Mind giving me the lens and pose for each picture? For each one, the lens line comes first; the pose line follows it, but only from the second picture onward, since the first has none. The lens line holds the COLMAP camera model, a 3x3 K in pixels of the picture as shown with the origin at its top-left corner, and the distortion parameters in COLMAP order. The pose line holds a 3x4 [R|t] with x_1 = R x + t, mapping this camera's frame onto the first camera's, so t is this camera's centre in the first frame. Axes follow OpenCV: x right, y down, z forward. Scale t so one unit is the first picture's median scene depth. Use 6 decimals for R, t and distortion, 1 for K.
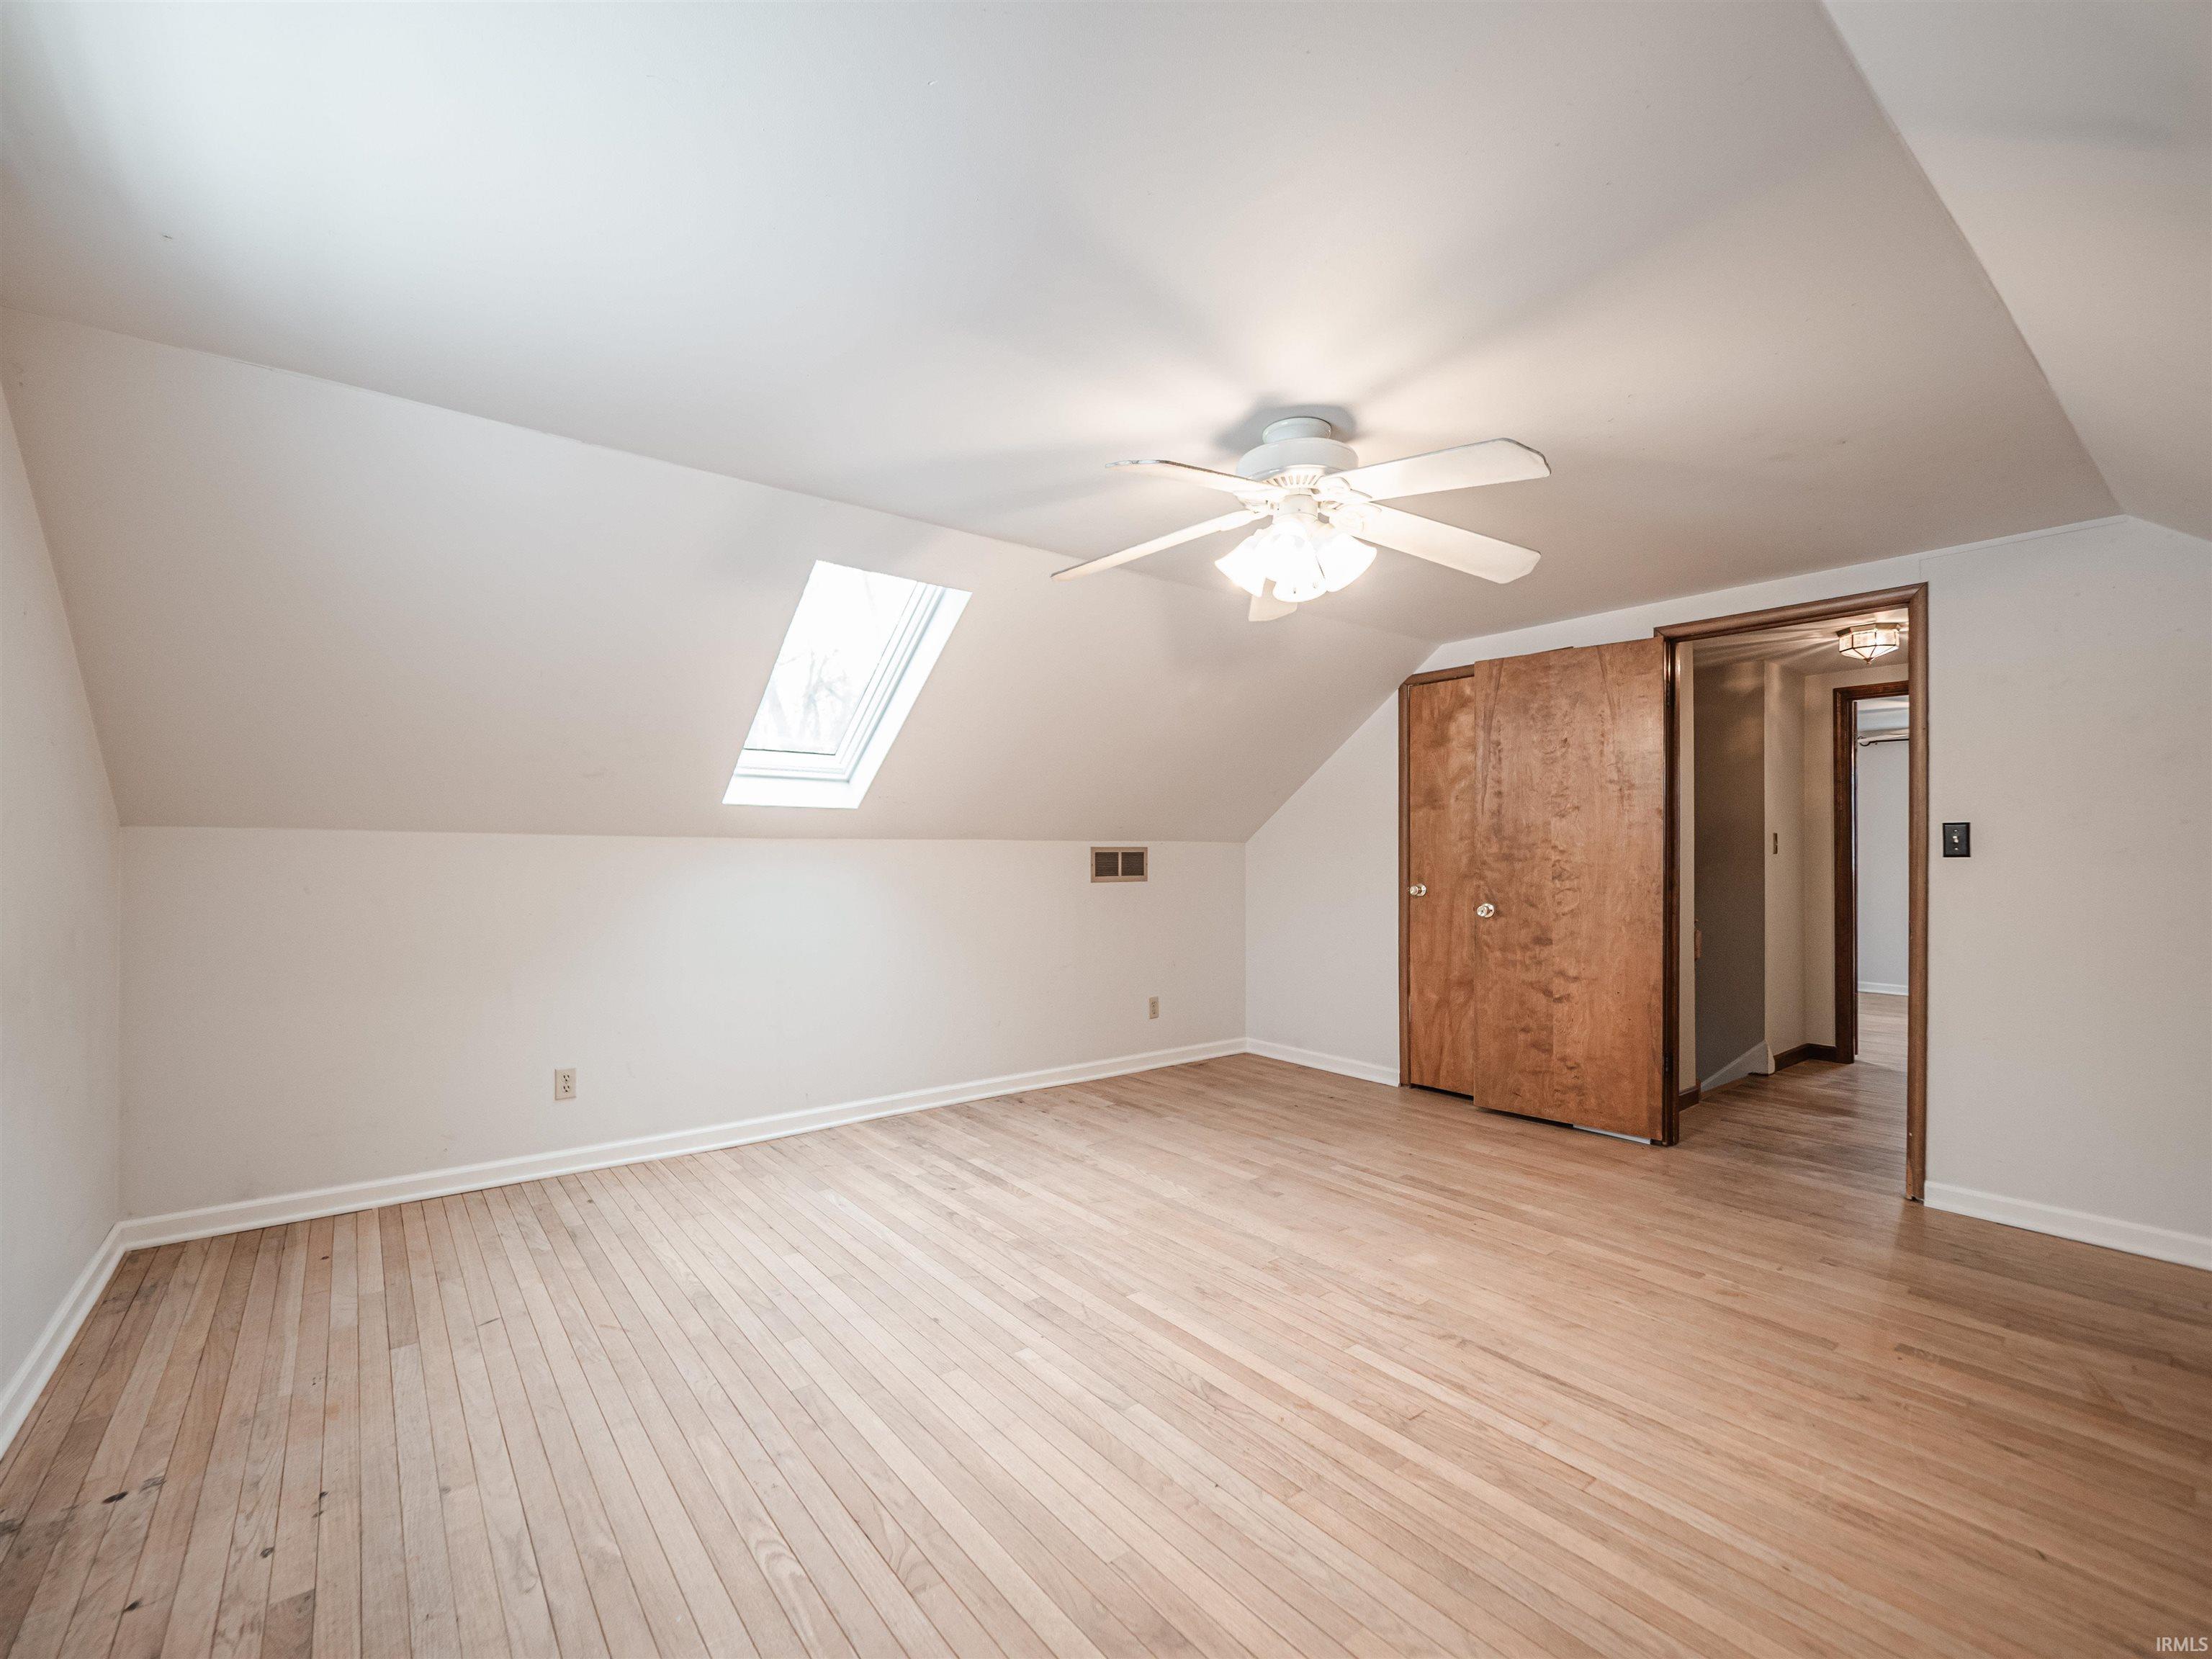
lens RADIAL K [[957.1, 0, 1090.3], [0, 957.1, 829.1], [0, 0, 1]] dist [-0.003672, -0.000463]
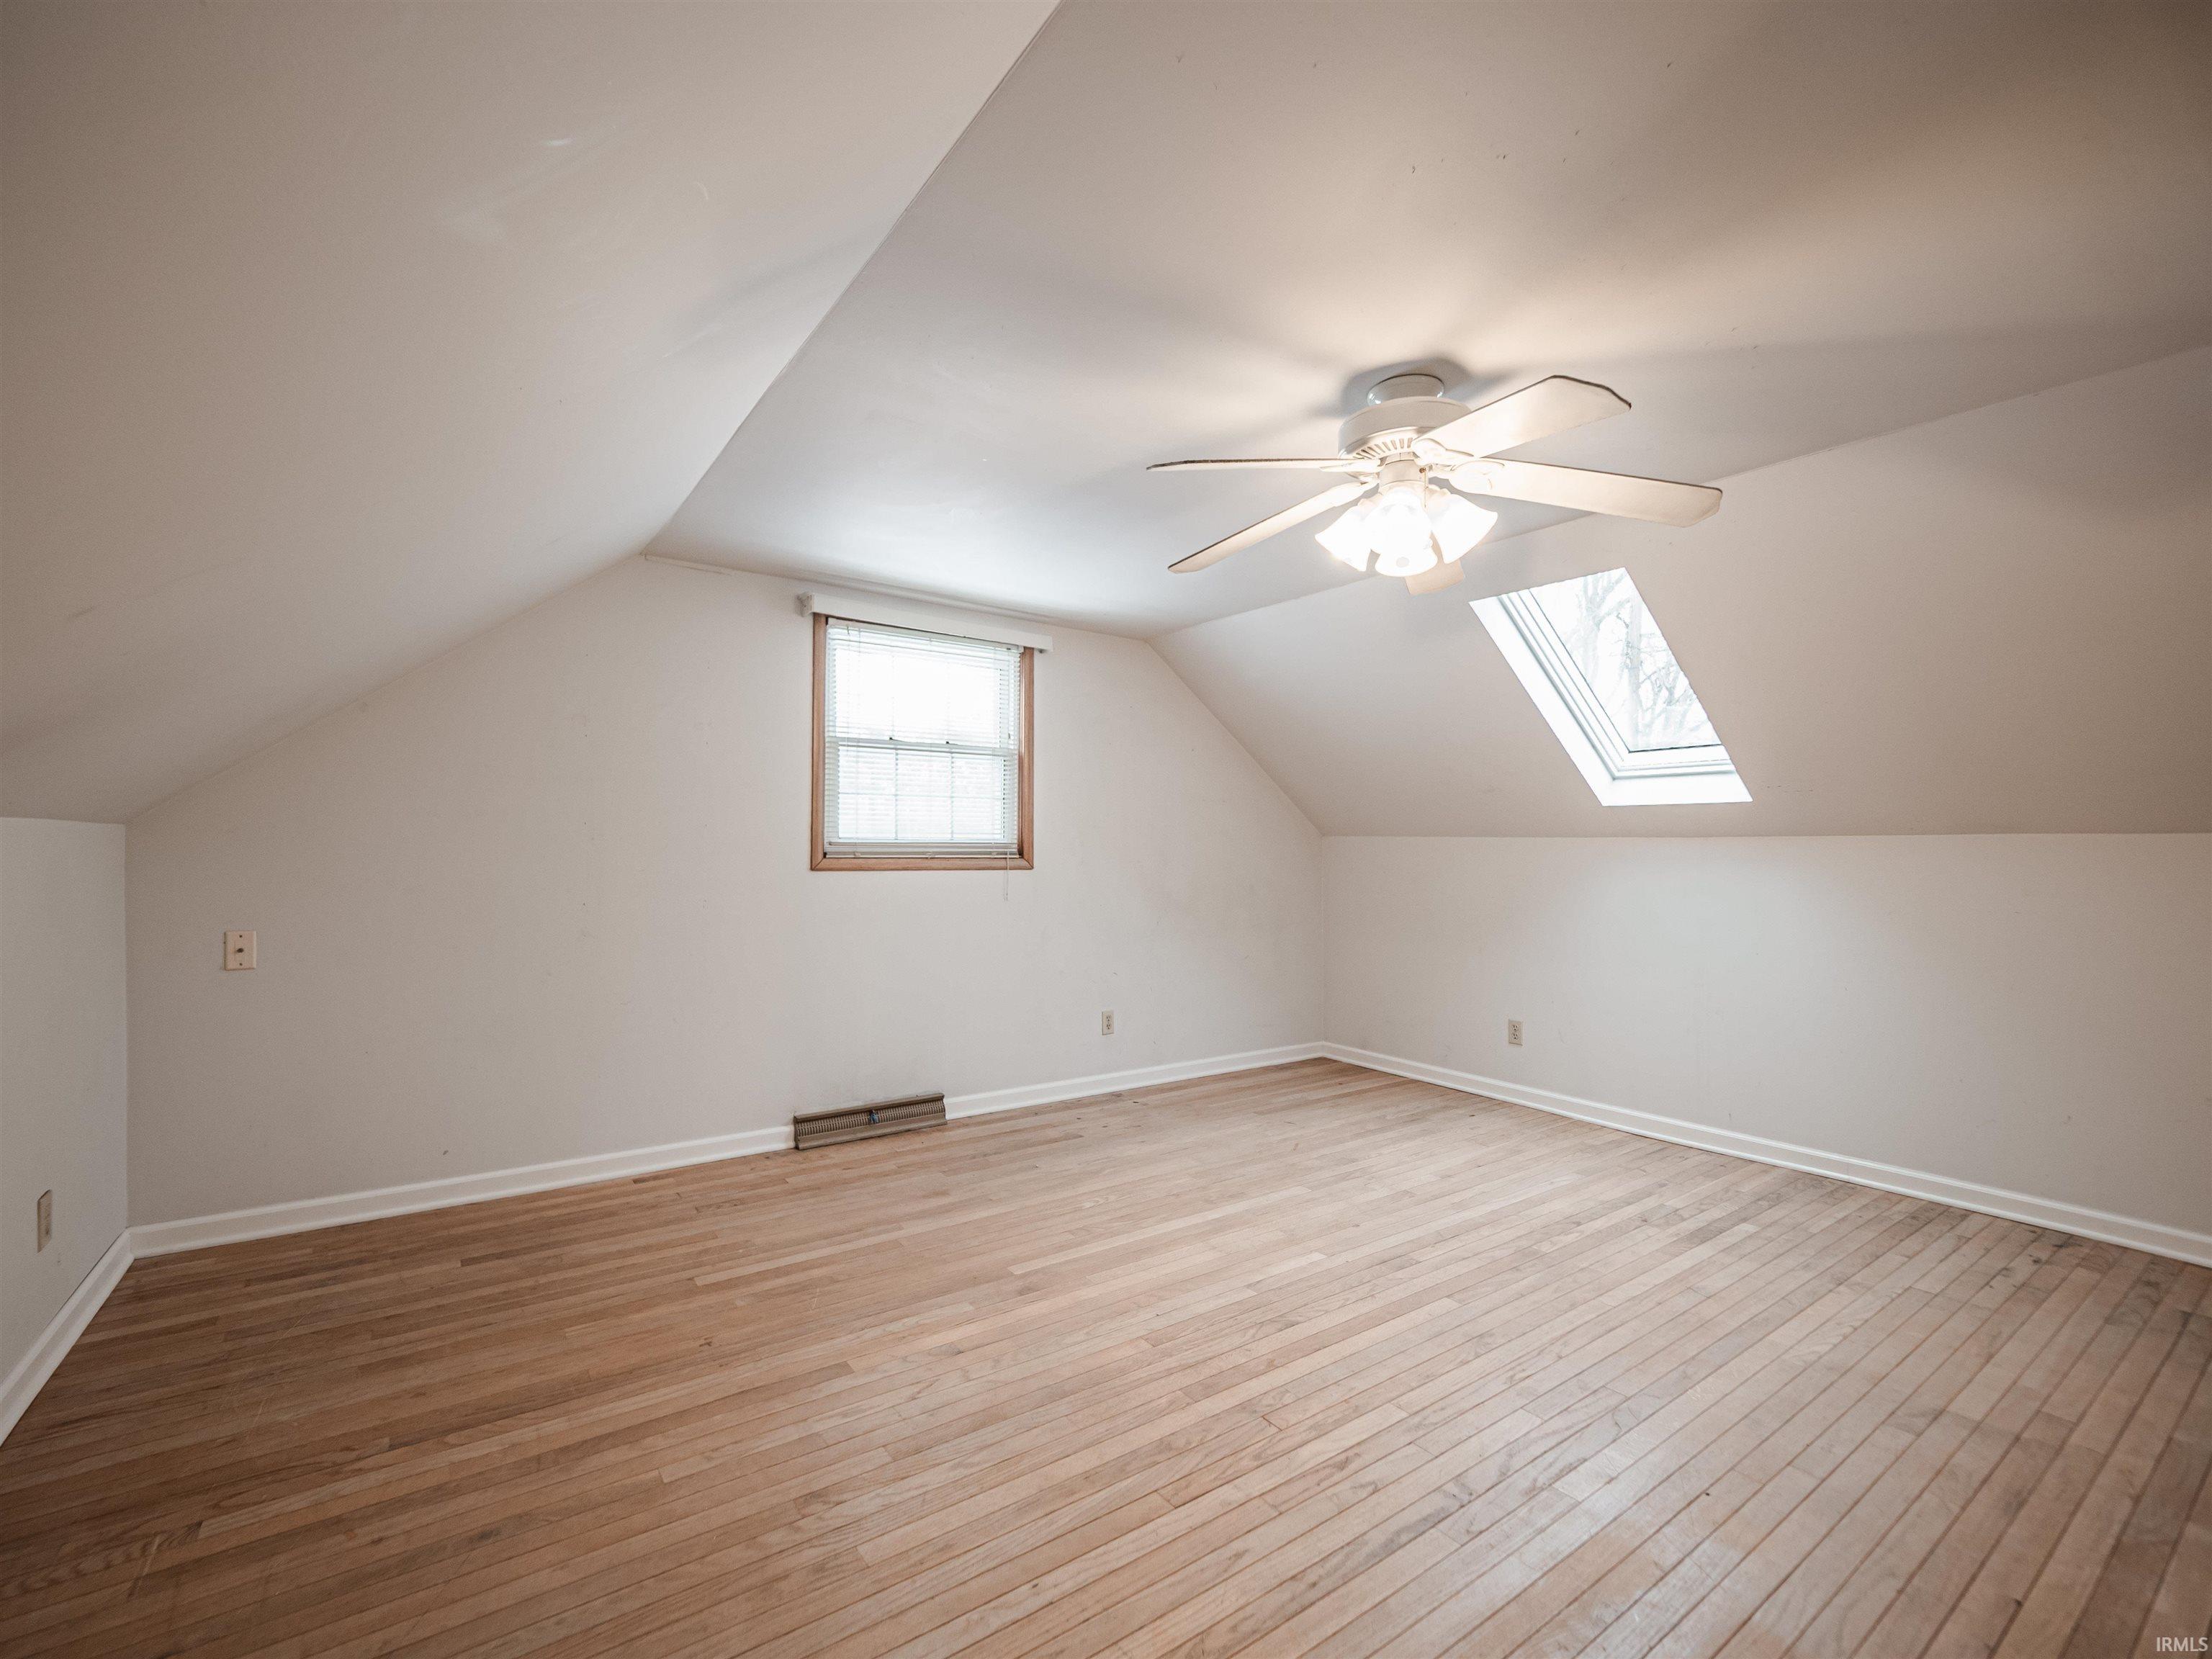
lens RADIAL K [[957.1, 0, 1090.3], [0, 957.1, 829.1], [0, 0, 1]] dist [-0.003672, -0.000463]
pose [[-0.044240, -0.022183, -0.998775, 0.927700], [0.016532, 0.999600, -0.022934, 0.016784], [0.998884, -0.017526, -0.043855, 0.600240]]
